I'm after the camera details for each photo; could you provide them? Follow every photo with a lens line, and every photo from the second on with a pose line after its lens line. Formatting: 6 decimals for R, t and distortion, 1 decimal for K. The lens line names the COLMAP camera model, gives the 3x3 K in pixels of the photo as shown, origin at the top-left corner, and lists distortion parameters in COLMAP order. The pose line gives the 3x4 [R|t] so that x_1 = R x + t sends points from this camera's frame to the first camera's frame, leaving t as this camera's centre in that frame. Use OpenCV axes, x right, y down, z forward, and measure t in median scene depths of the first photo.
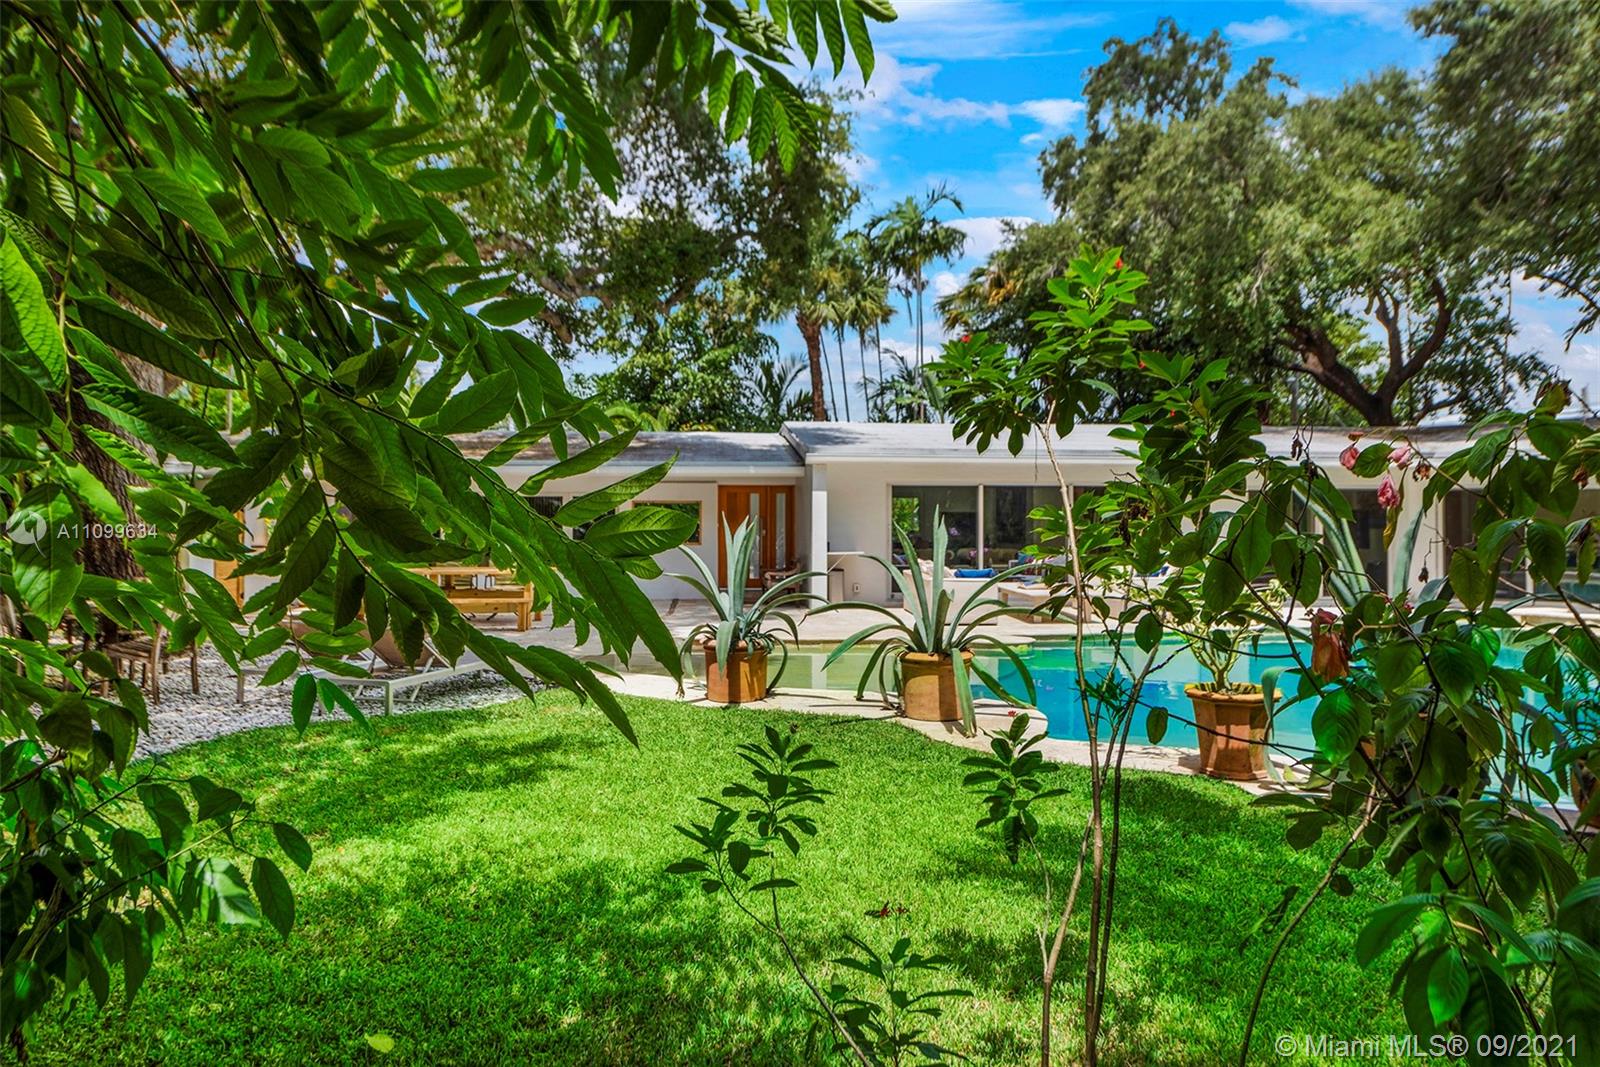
lens RADIAL K [[982.4, 0, 800.0], [0, 982.4, 533.5], [0, 0, 1]] dist [-0.033320, 0.003908]
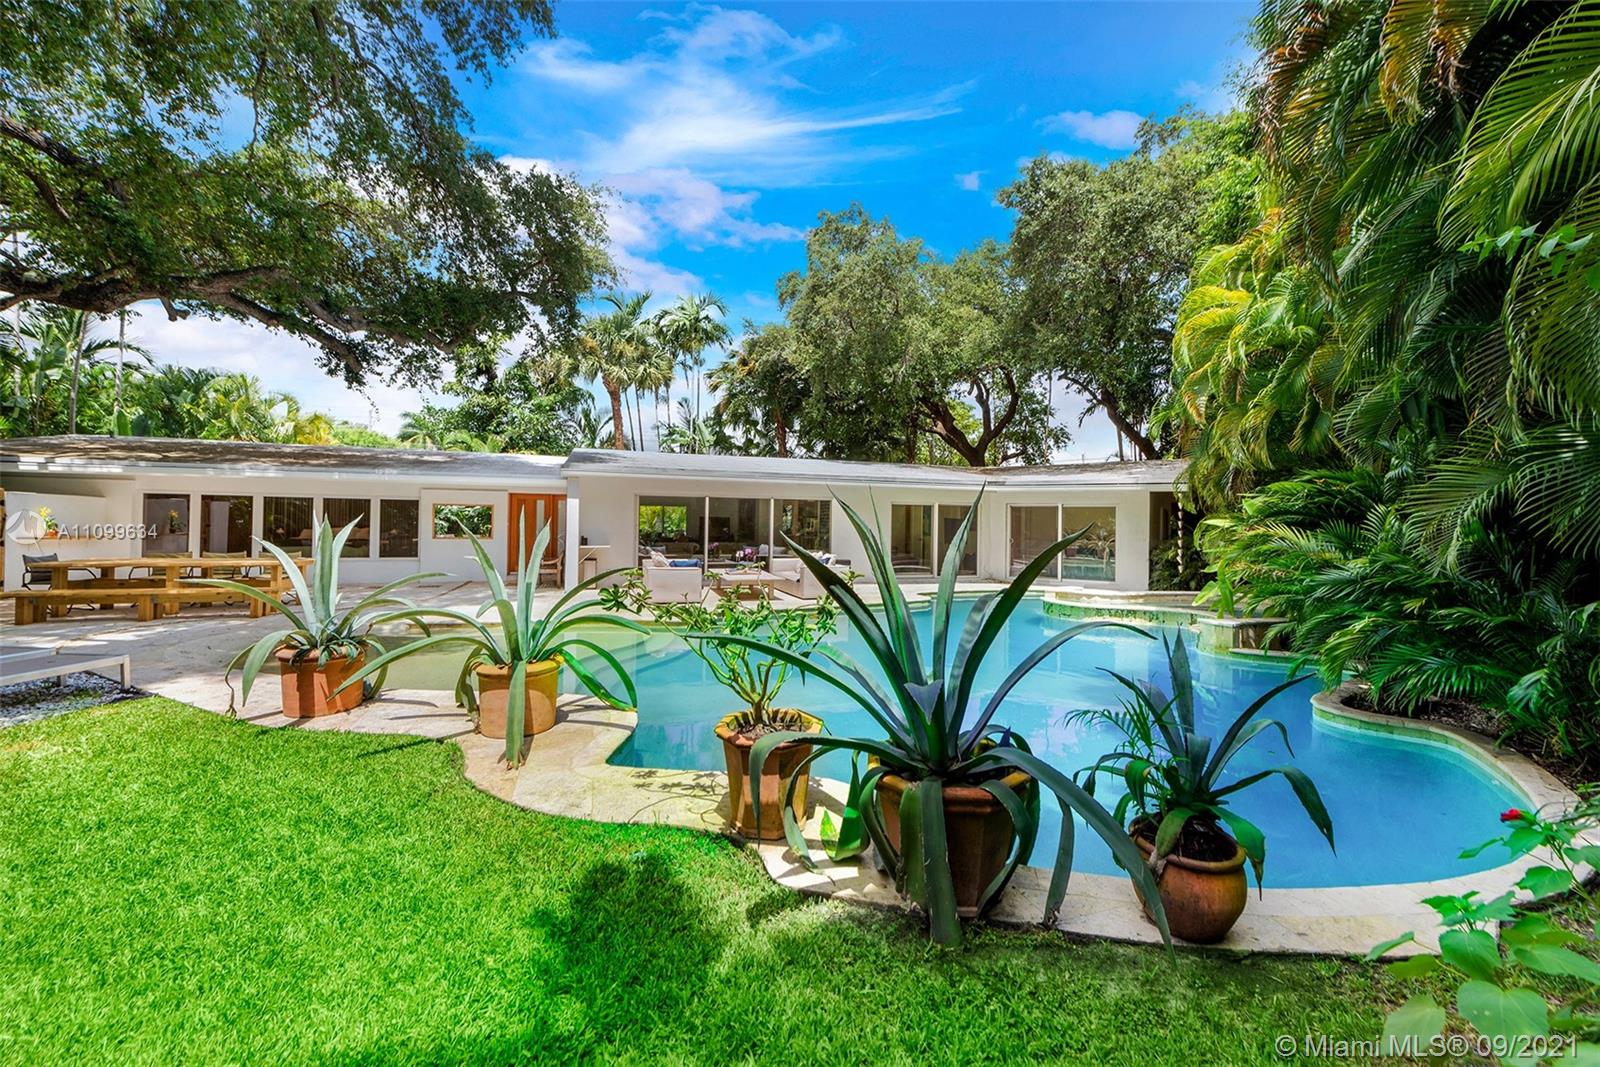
lens RADIAL K [[574.6, 0, 800.0], [0, 574.6, 533.5], [0, 0, 1]] dist [-0.000340, -0.000133]
pose [[0.973668, 0.007100, 0.227859, 0.089318], [-0.008916, 0.999936, 0.006942, -0.002848], [-0.227795, -0.008791, 0.973669, 0.127707]]
